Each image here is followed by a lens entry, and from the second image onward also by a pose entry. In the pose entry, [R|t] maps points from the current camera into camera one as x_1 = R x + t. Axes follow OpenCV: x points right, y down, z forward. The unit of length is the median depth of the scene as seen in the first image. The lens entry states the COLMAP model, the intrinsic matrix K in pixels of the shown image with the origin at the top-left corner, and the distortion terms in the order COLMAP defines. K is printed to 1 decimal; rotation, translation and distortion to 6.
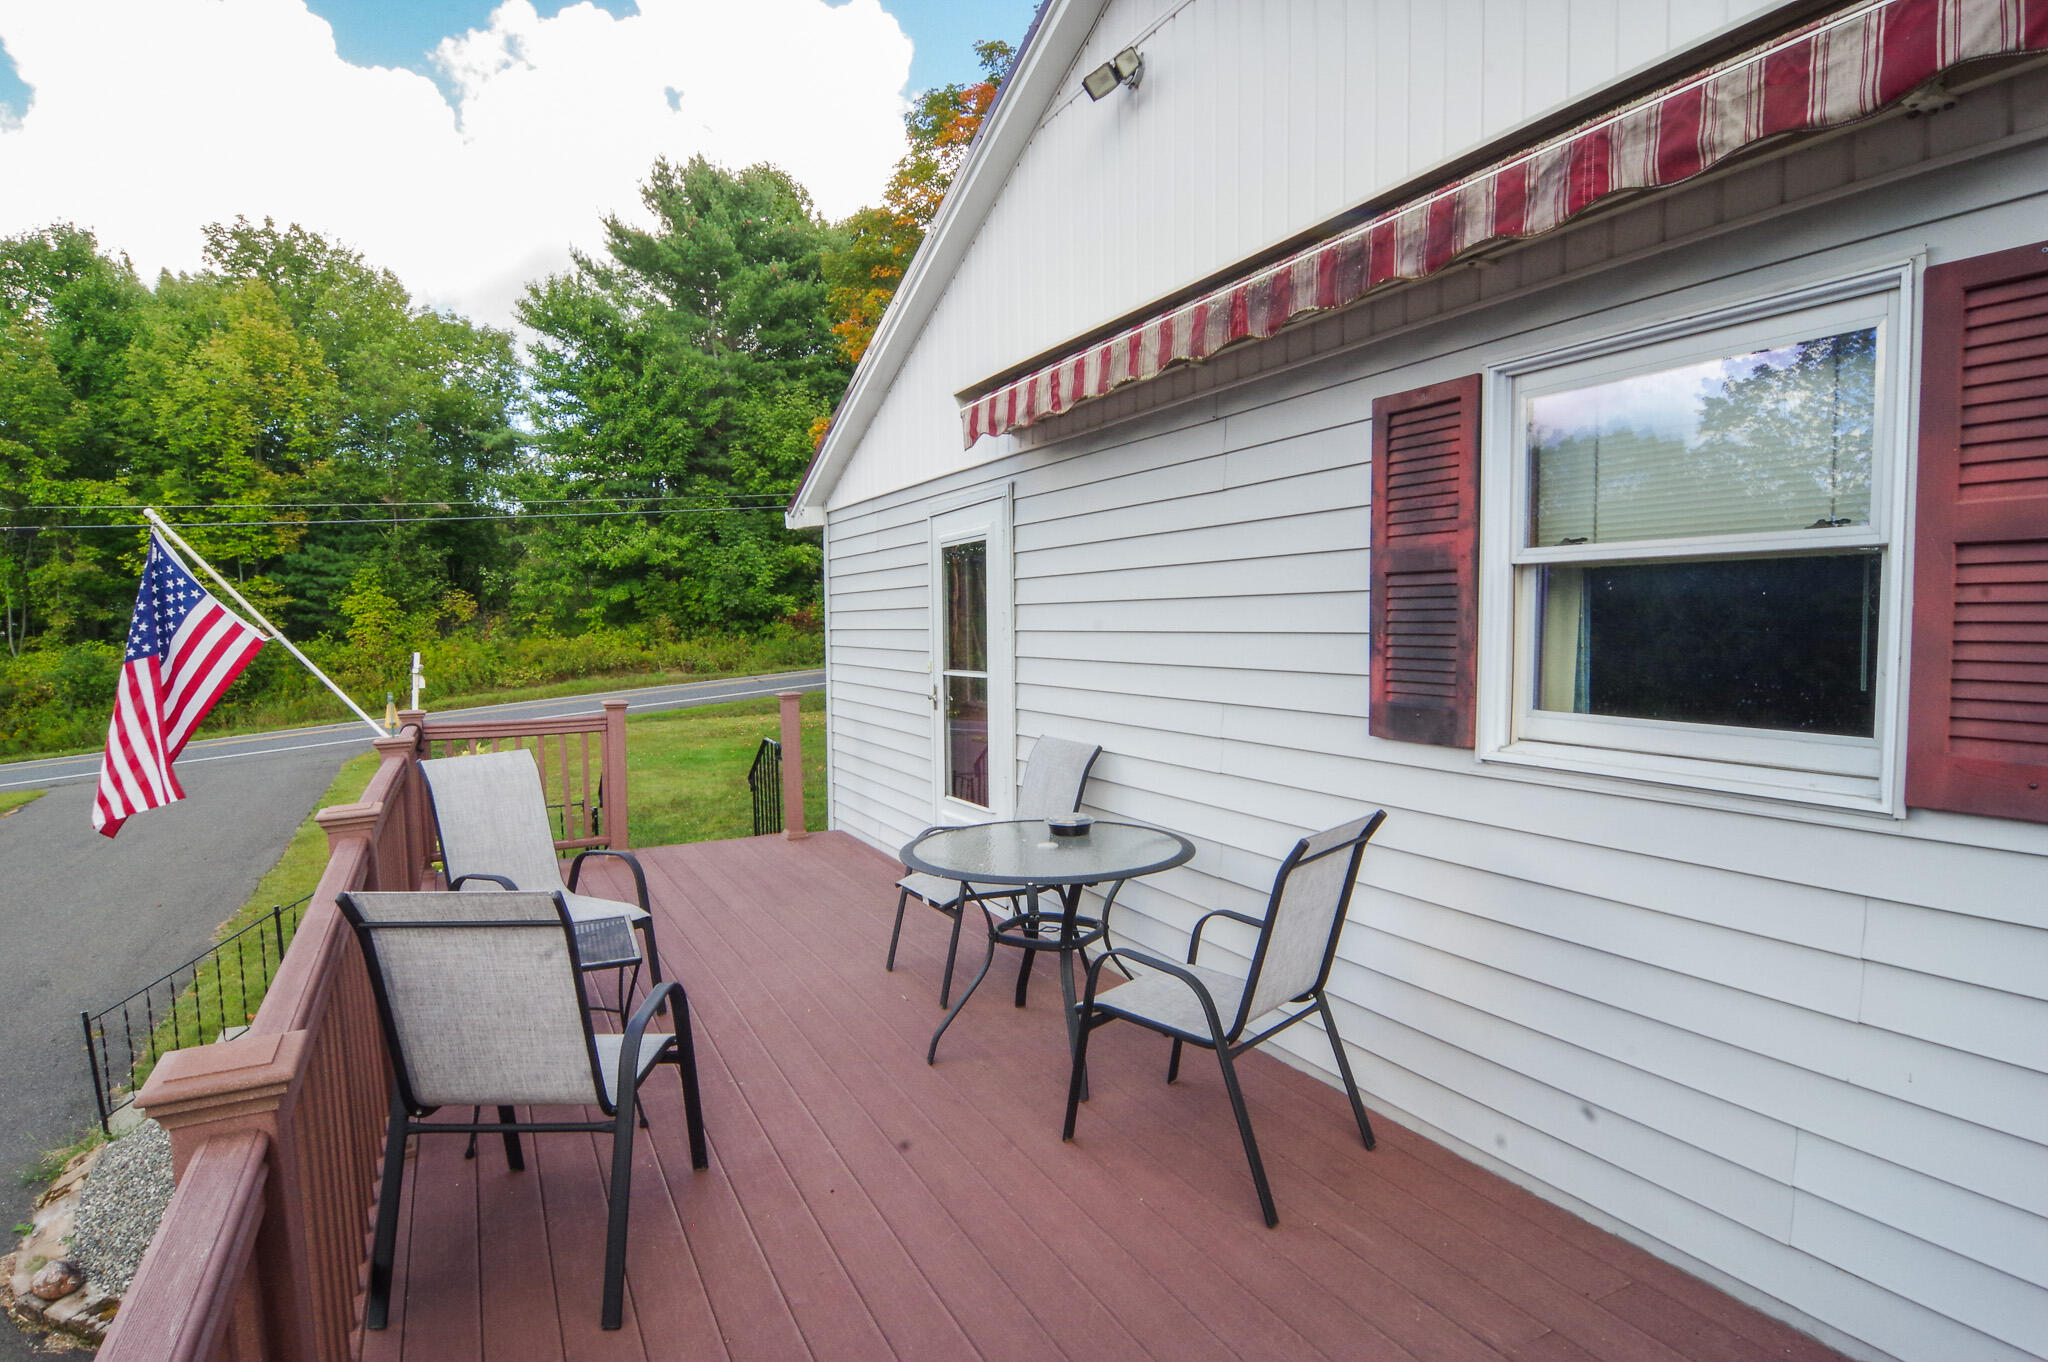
lens RADIAL K [[1115.8, 0, 1021.0], [0, 1115.8, 673.2], [0, 0, 1]] dist [-0.004621, -0.001087]
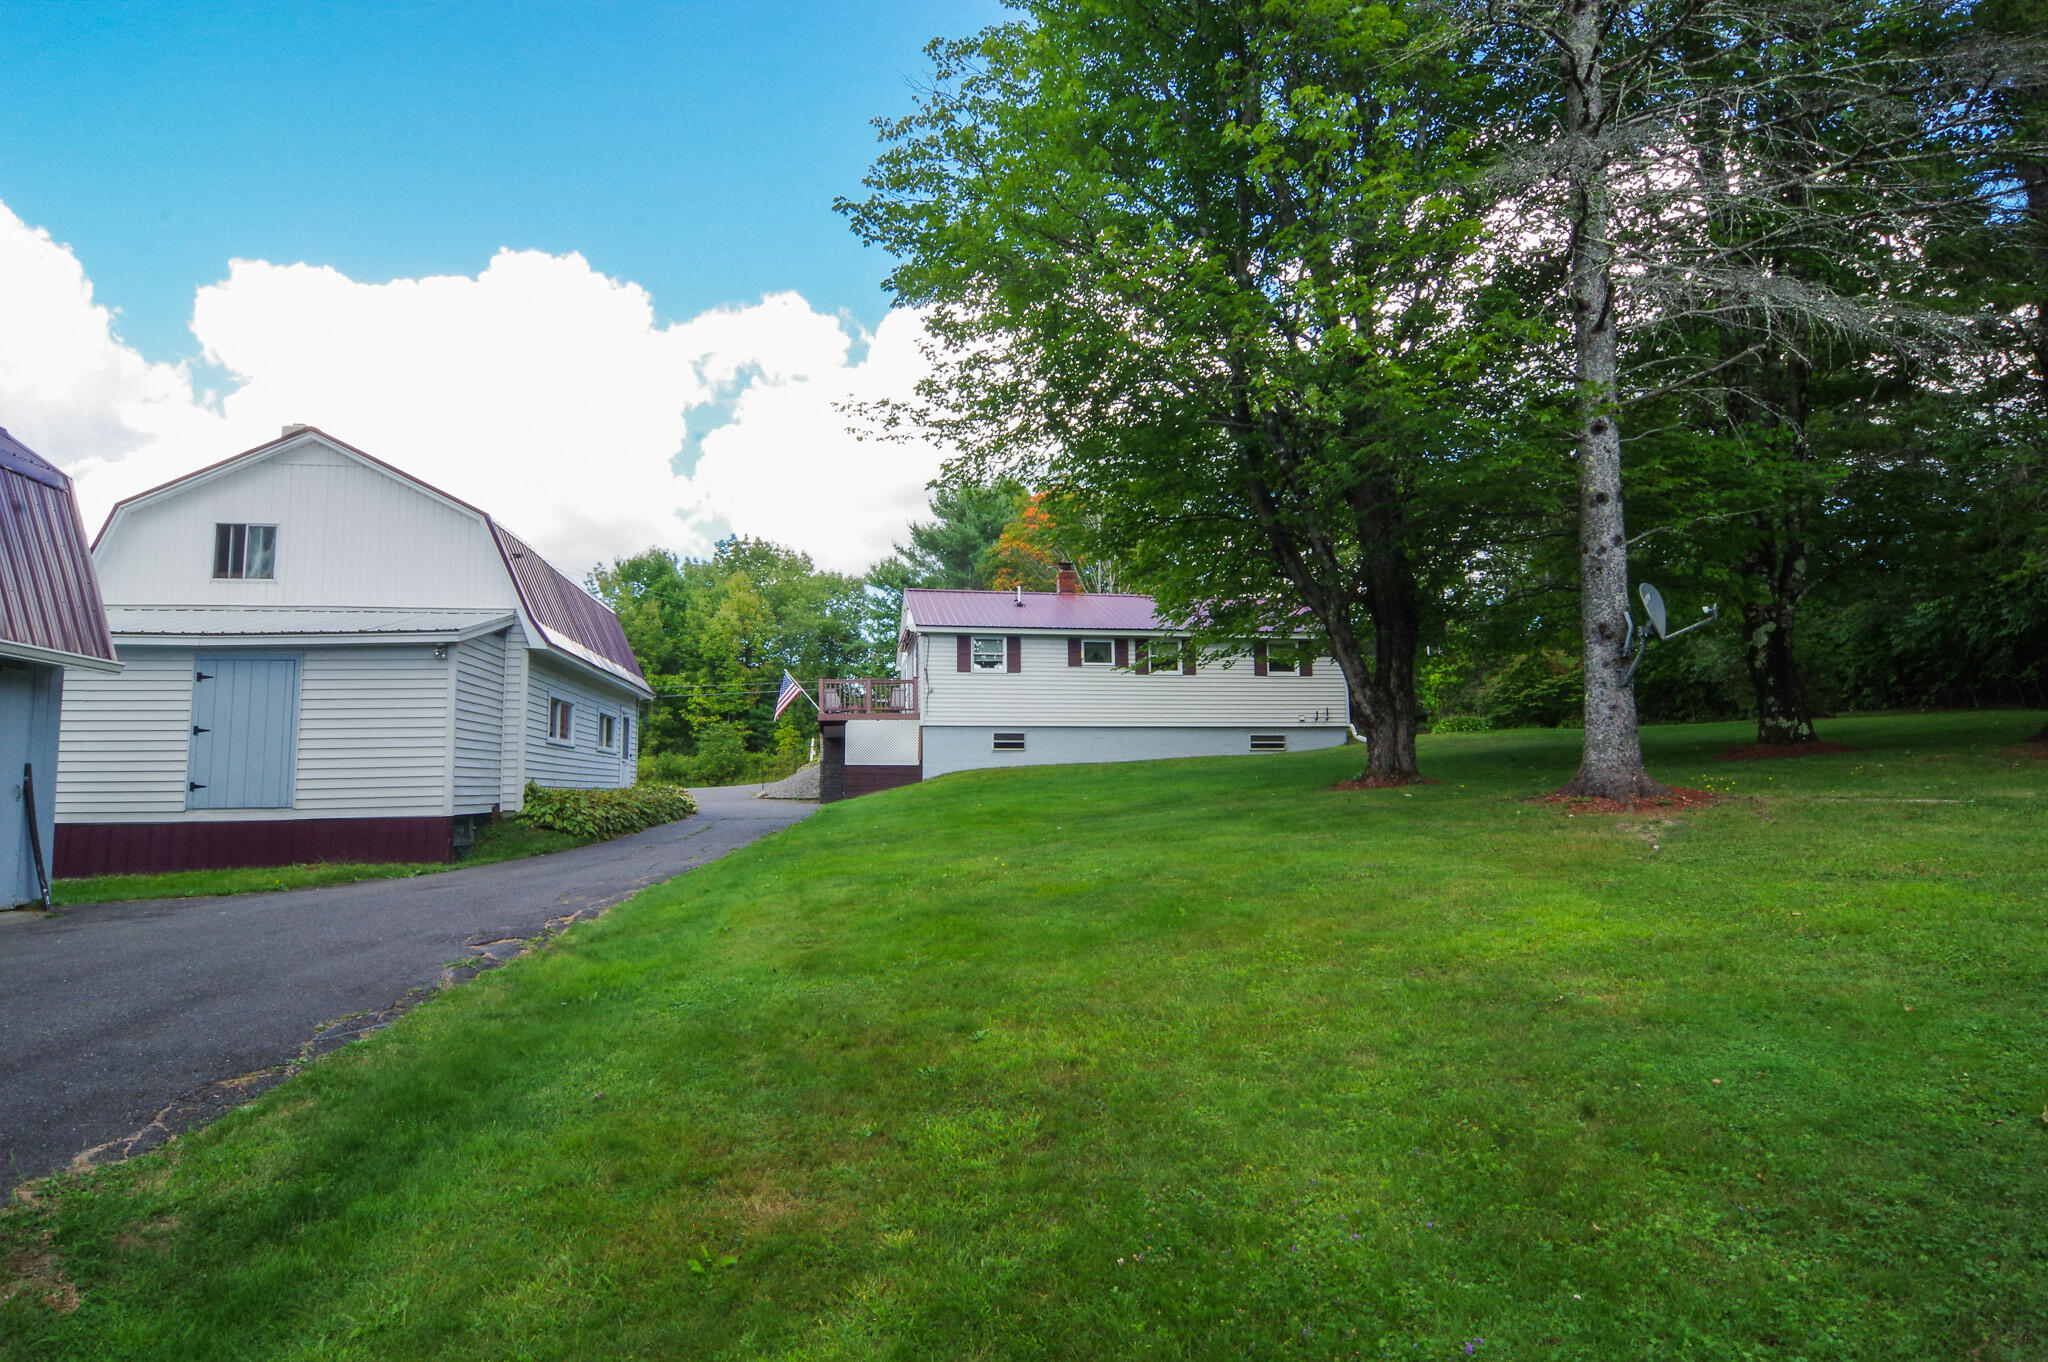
lens RADIAL K [[1095.0, 0, 1026.8], [0, 1095.0, 684.1], [0, 0, 1]] dist [-0.007227, -0.010955]
pose [[0.957848, -0.029321, -0.285774, 0.323568], [-0.012872, 0.989398, -0.144658, 0.109720], [0.286986, 0.142239, 0.947316, -0.624358]]
